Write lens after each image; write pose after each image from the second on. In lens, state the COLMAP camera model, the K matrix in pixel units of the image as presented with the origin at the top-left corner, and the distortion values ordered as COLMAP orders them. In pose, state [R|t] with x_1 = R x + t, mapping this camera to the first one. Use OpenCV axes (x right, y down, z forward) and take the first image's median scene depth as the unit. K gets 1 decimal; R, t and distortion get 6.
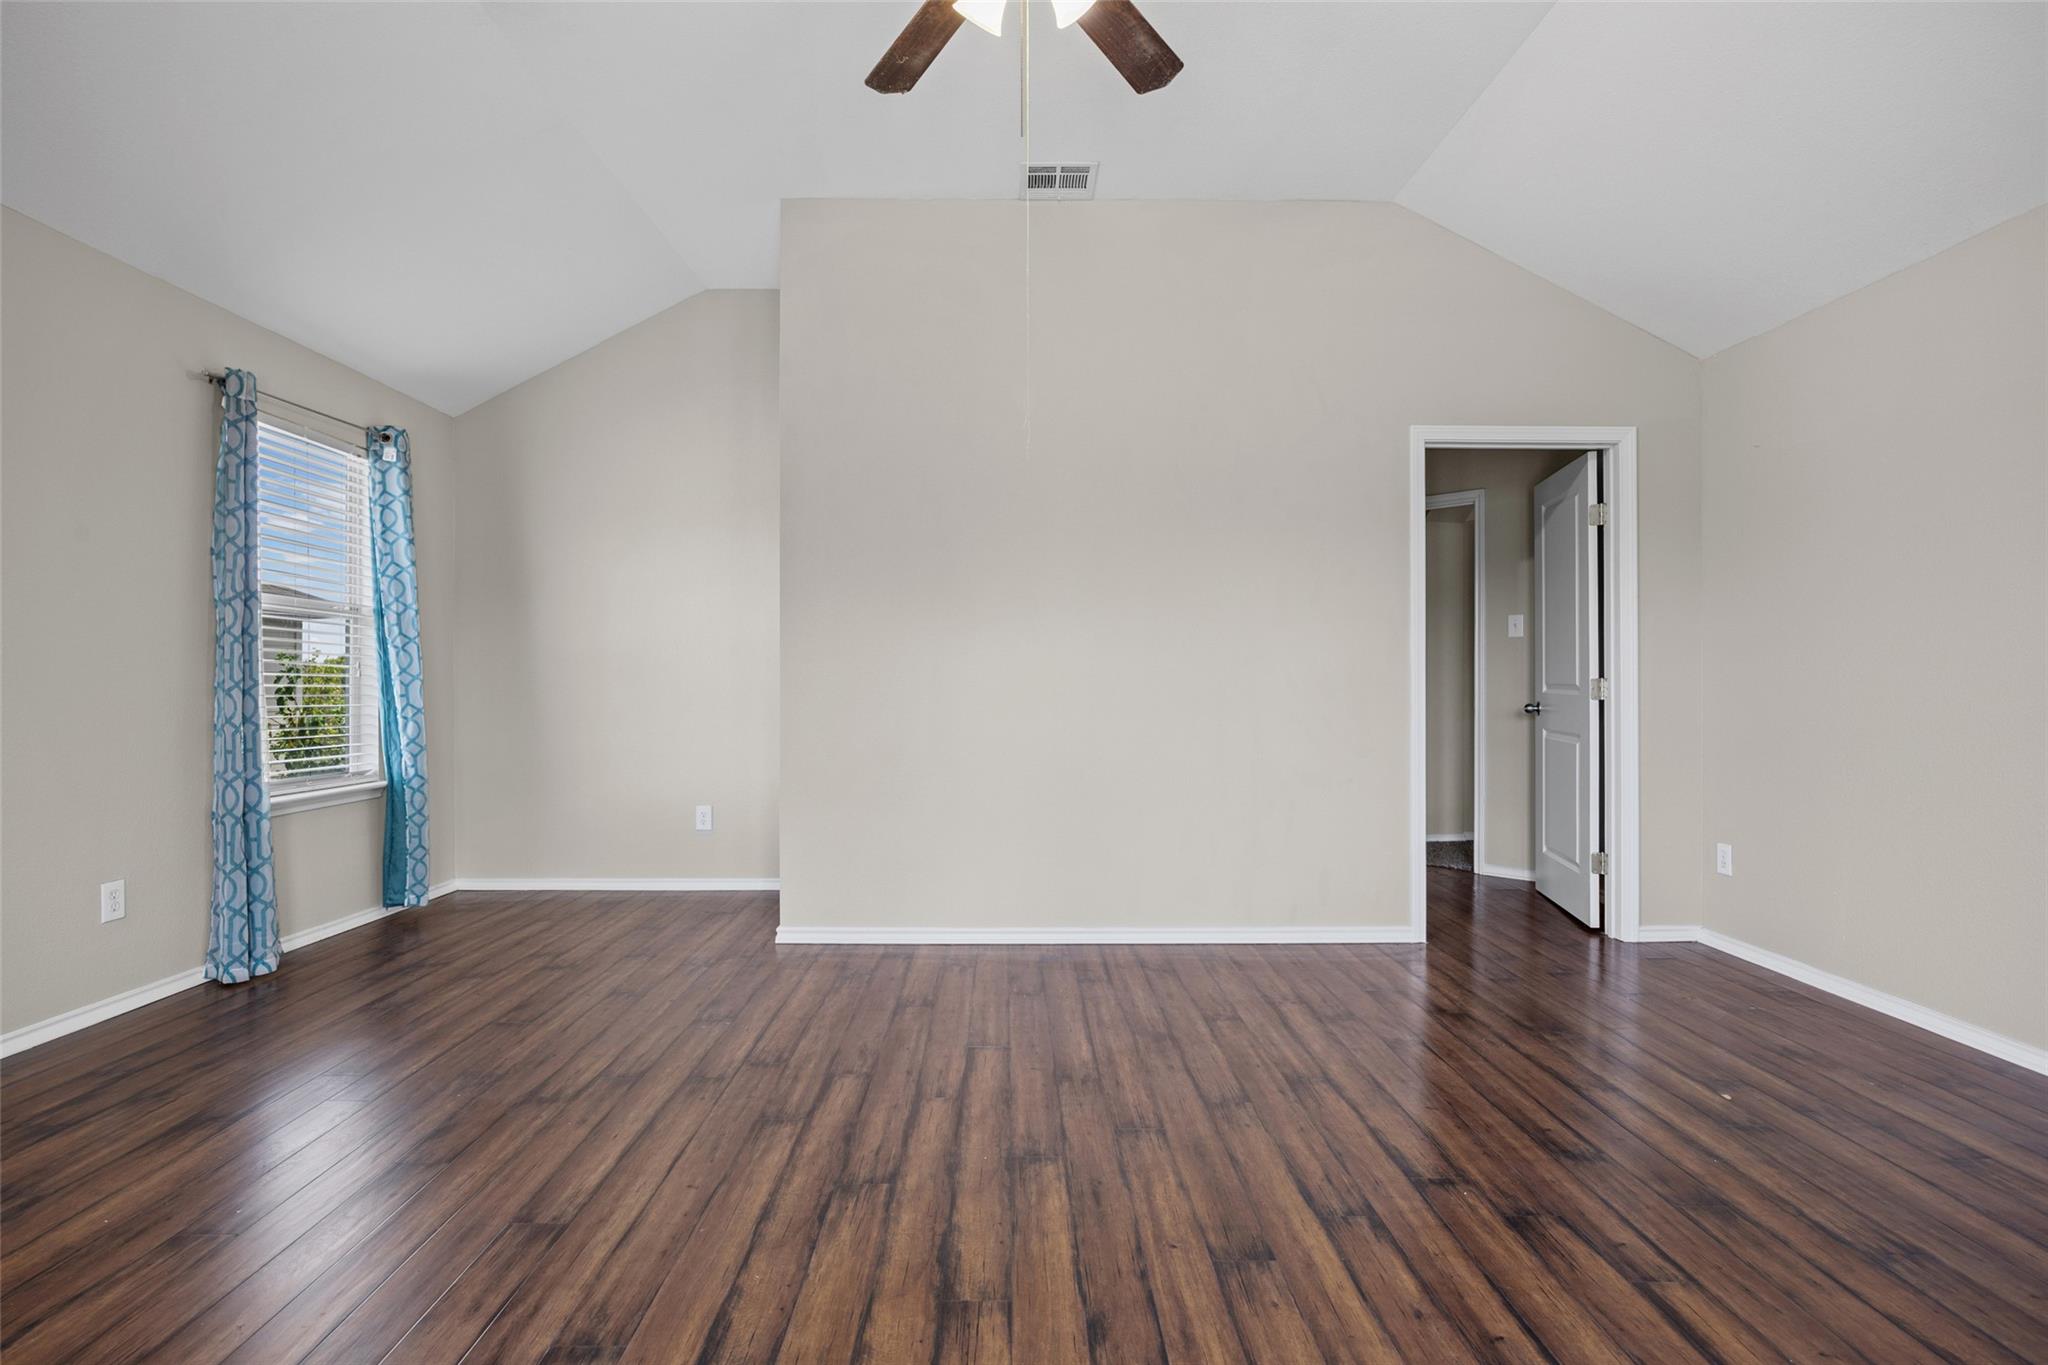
lens RADIAL K [[1009.1, 0, 1019.7], [0, 1009.1, 688.5], [0, 0, 1]] dist [-0.003874, -0.000104]
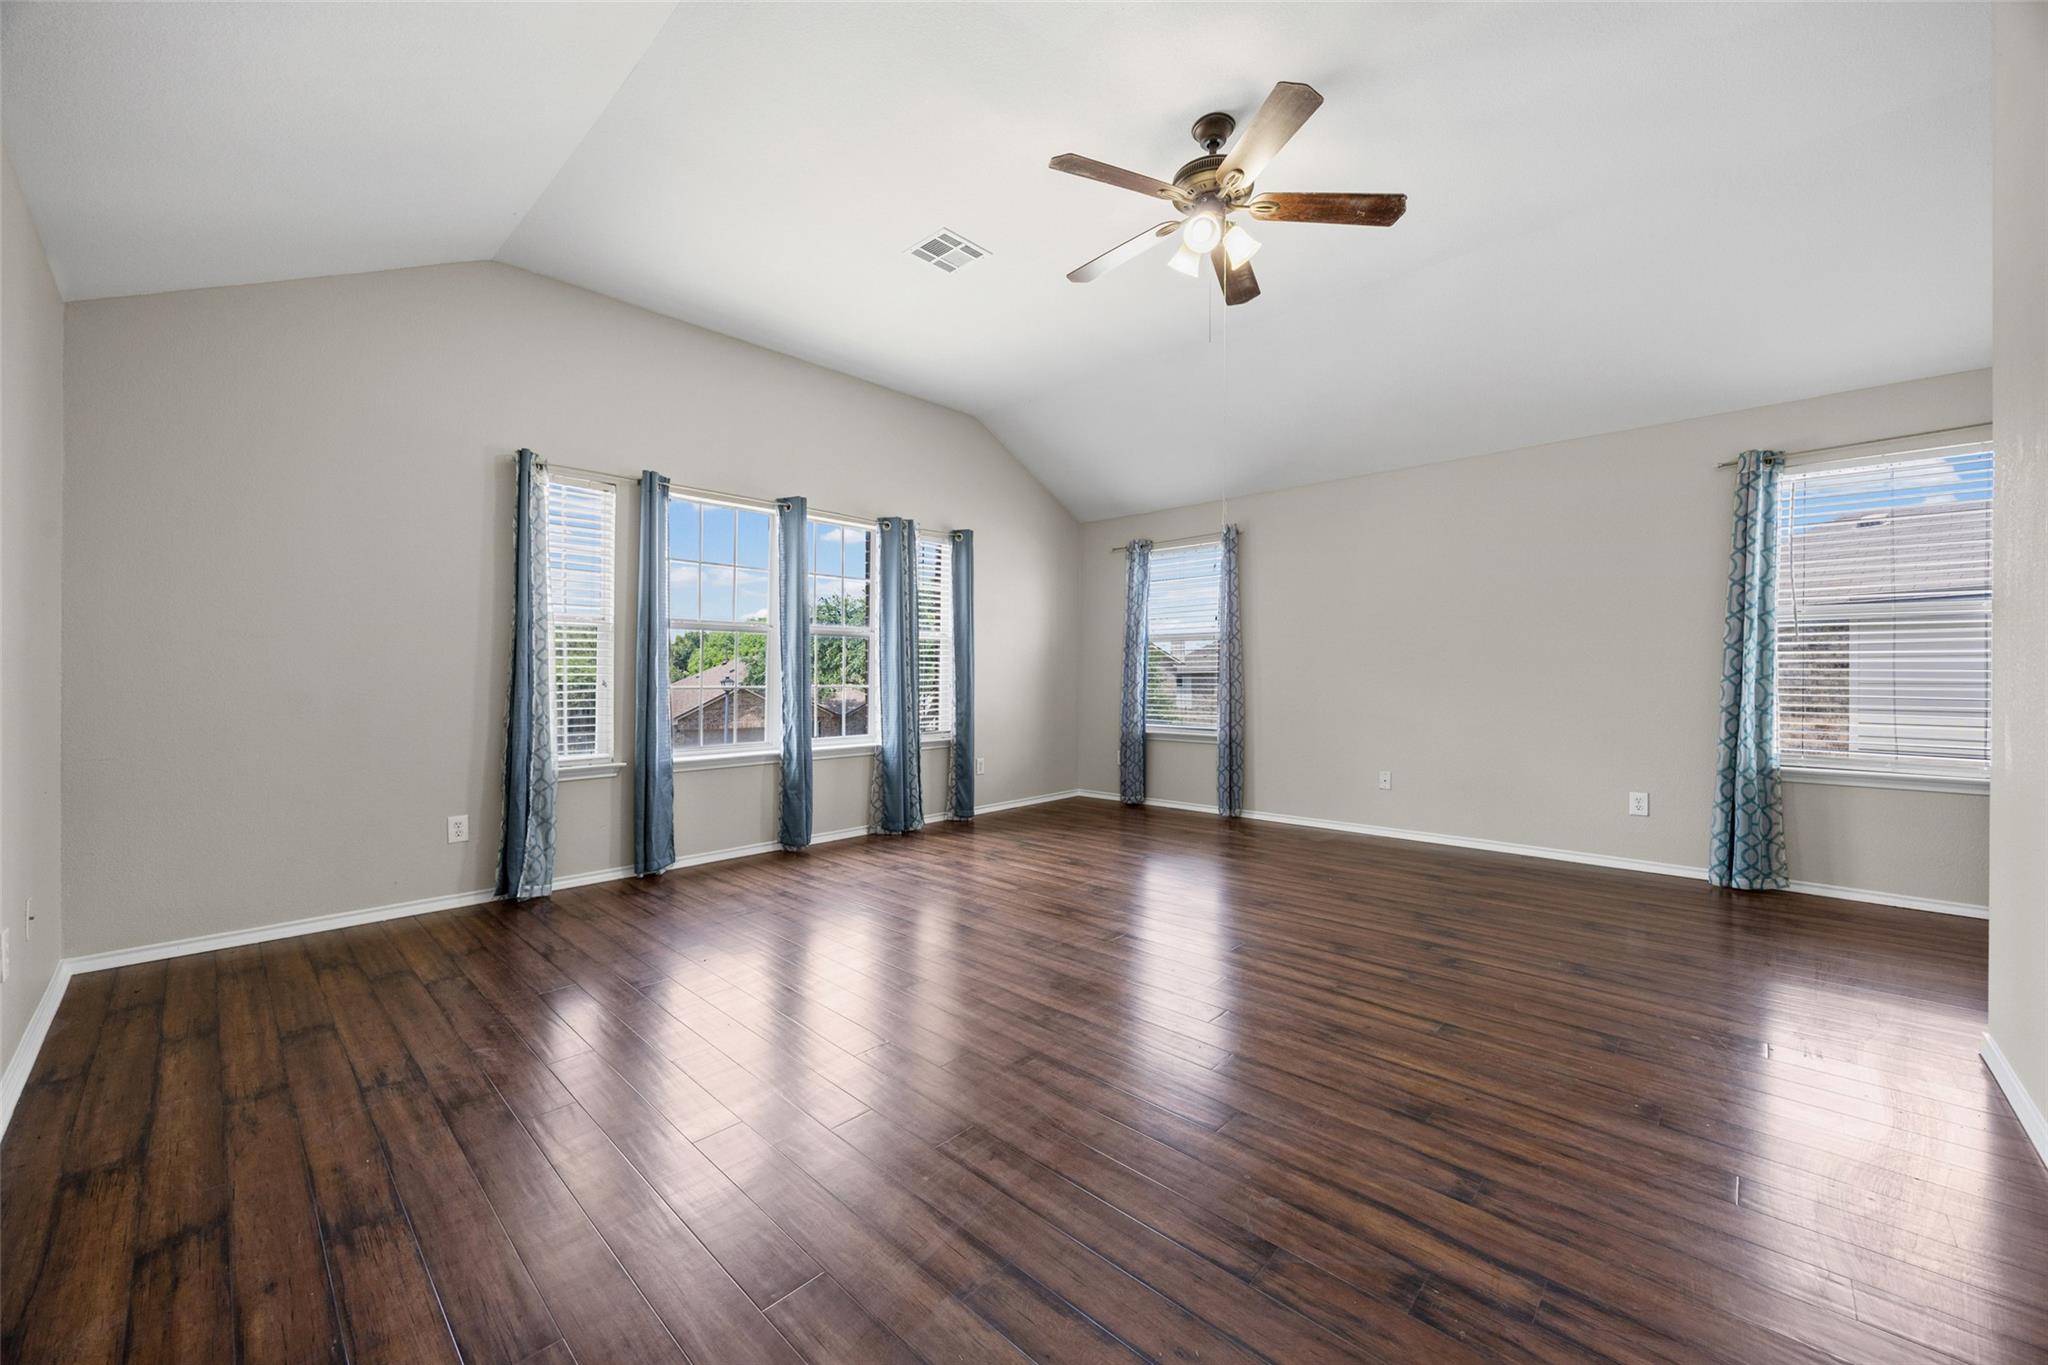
lens RADIAL K [[780.9, 0, 1022.7], [0, 780.9, 677.2], [0, 0, 1]] dist [0.007405, -0.001374]
pose [[-0.699368, -0.000288, -0.714762, 0.908782], [-0.004908, 0.999978, 0.004399, -0.006768], [0.714745, 0.006584, -0.699354, 1.355201]]
